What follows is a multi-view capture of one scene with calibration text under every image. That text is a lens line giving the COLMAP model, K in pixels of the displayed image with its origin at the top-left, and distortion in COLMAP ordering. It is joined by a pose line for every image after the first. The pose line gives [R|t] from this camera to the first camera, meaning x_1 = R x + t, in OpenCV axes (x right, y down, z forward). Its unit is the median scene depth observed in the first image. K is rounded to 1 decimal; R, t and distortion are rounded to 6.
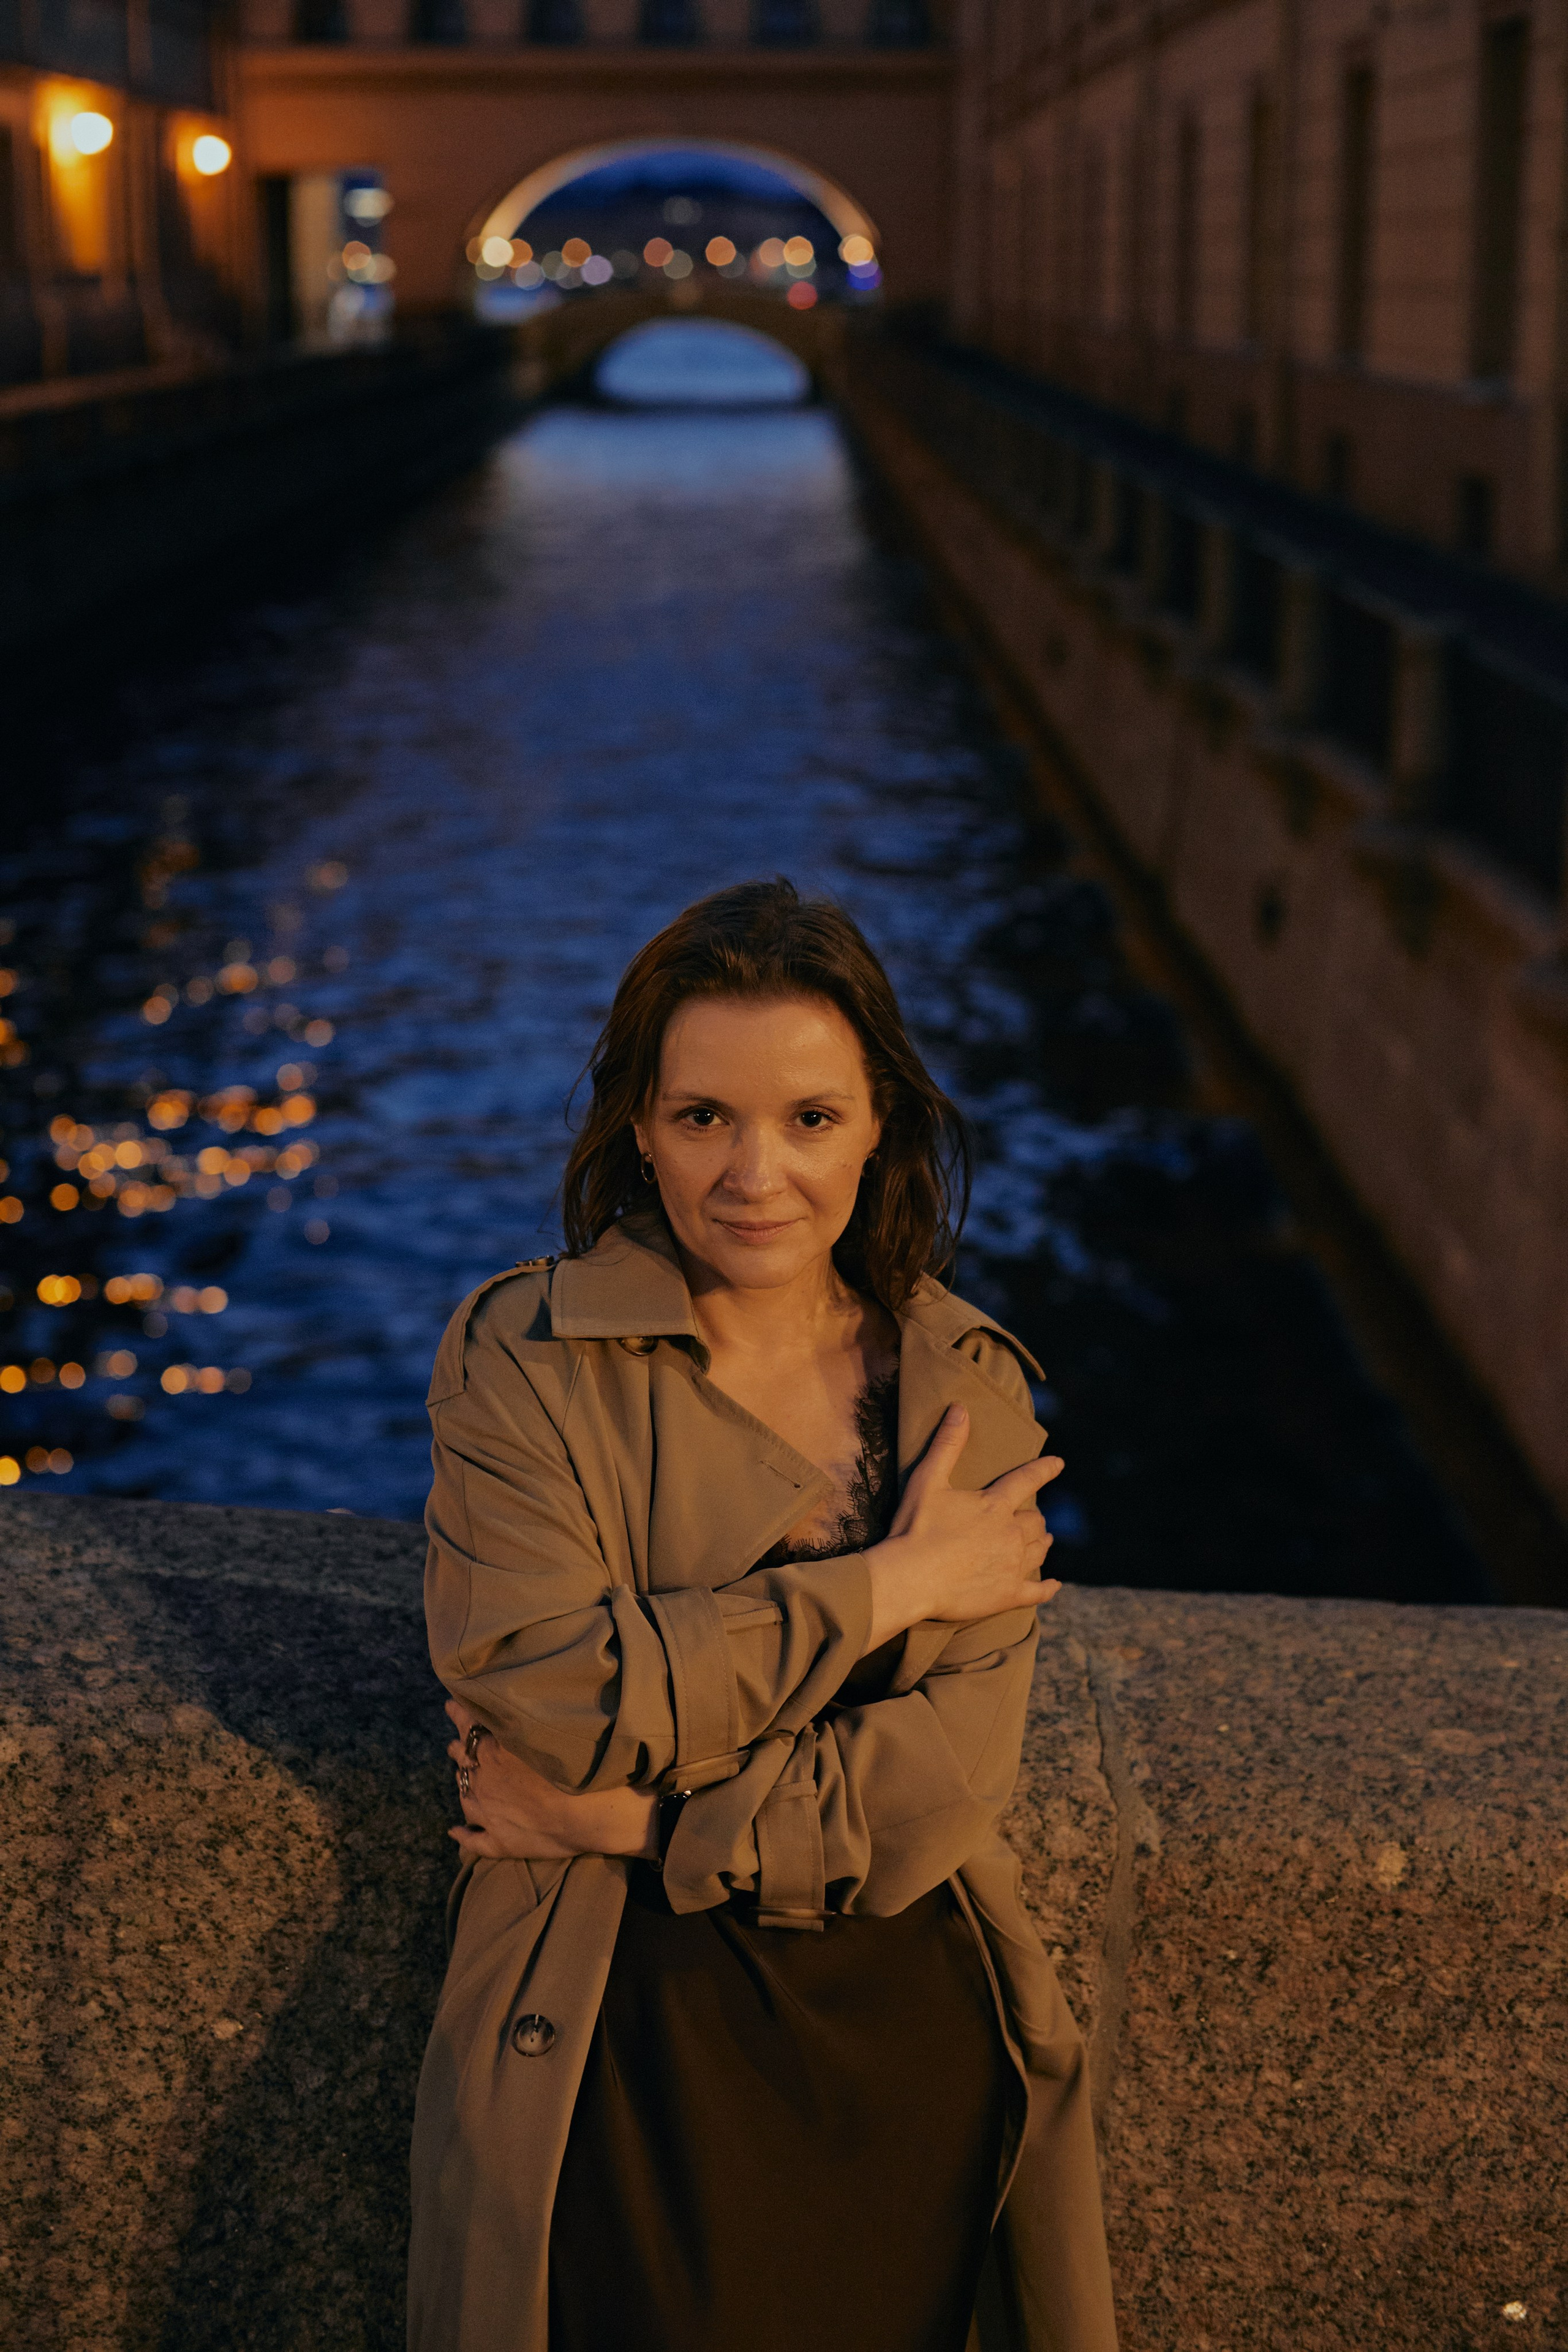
lens RADIAL K [[3443.2, 0, 746.7], [0, 3443.2, 1172.2], [0, 0, 1]] dist [-0.142467, 0.117943]
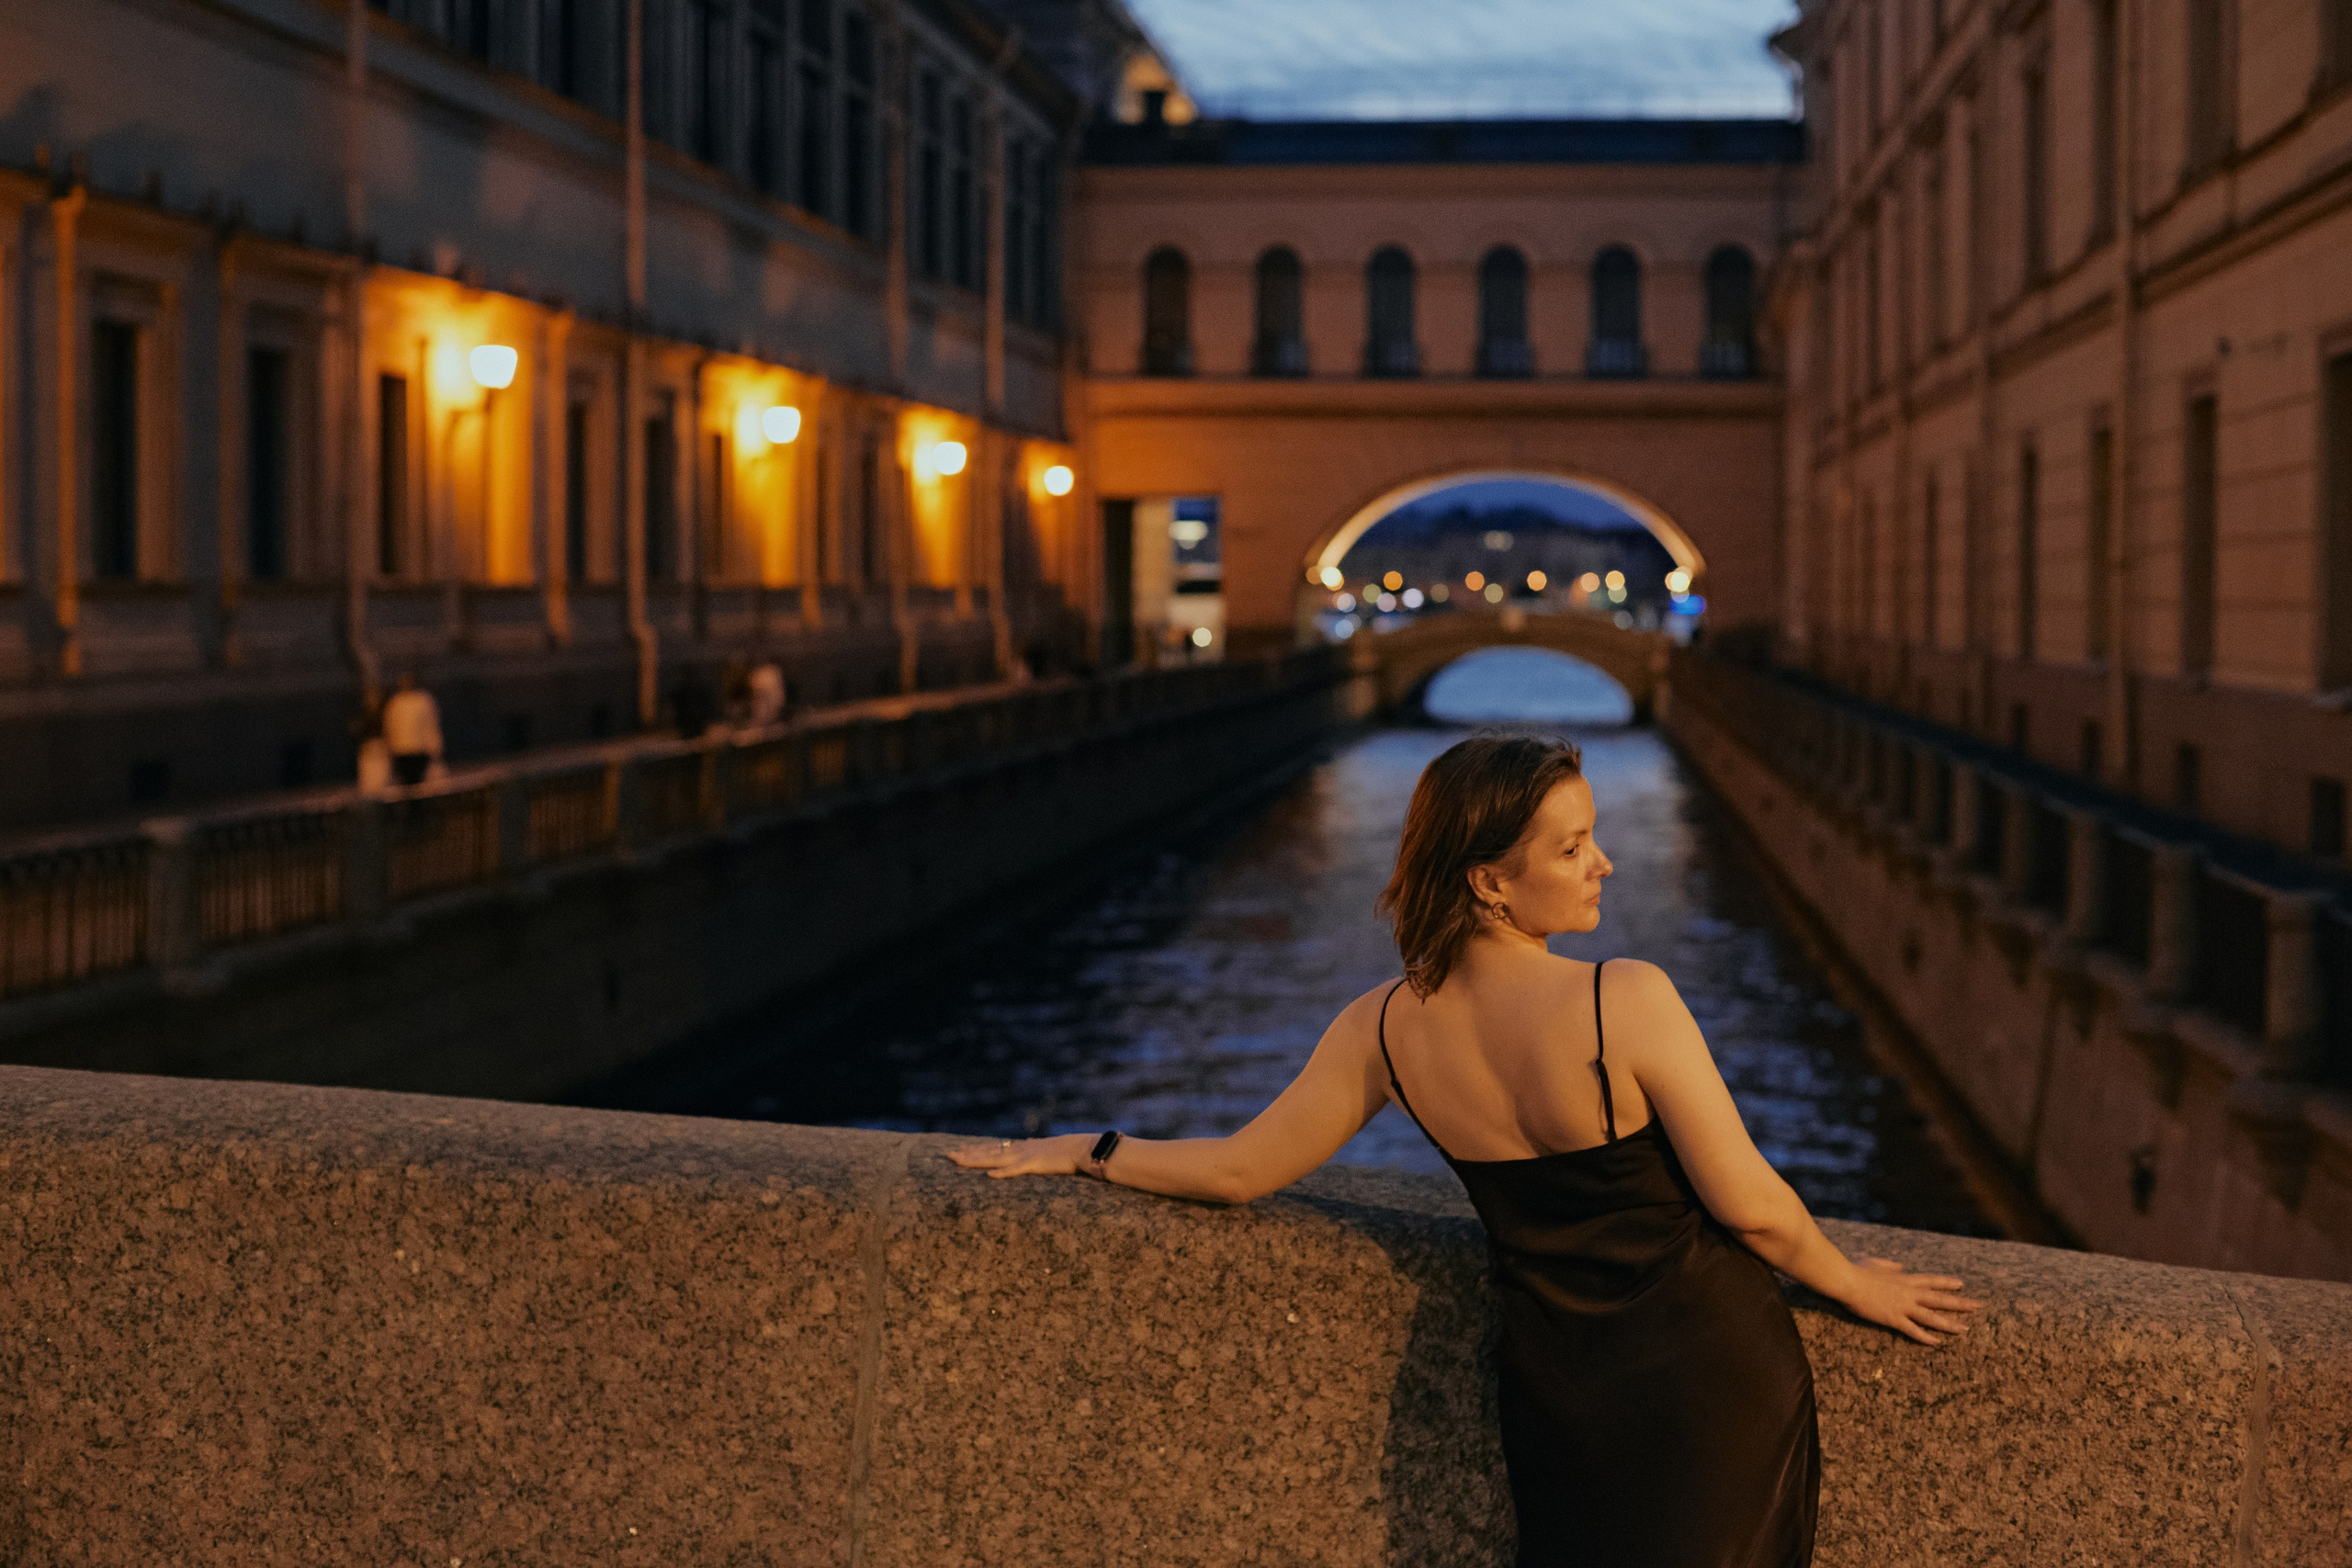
lens RADIAL K [[3463.7, 0, 1176.0], [0, 3463.7, 784.0], [0, 0, 1]] dist [-0.145520, 0.140638]
pose [[0.993357, 0.010053, -0.114633, -0.237781], [-0.033065, 0.979102, -0.200662, 0.268491], [0.110221, 0.203119, 0.972931, -0.791430]]
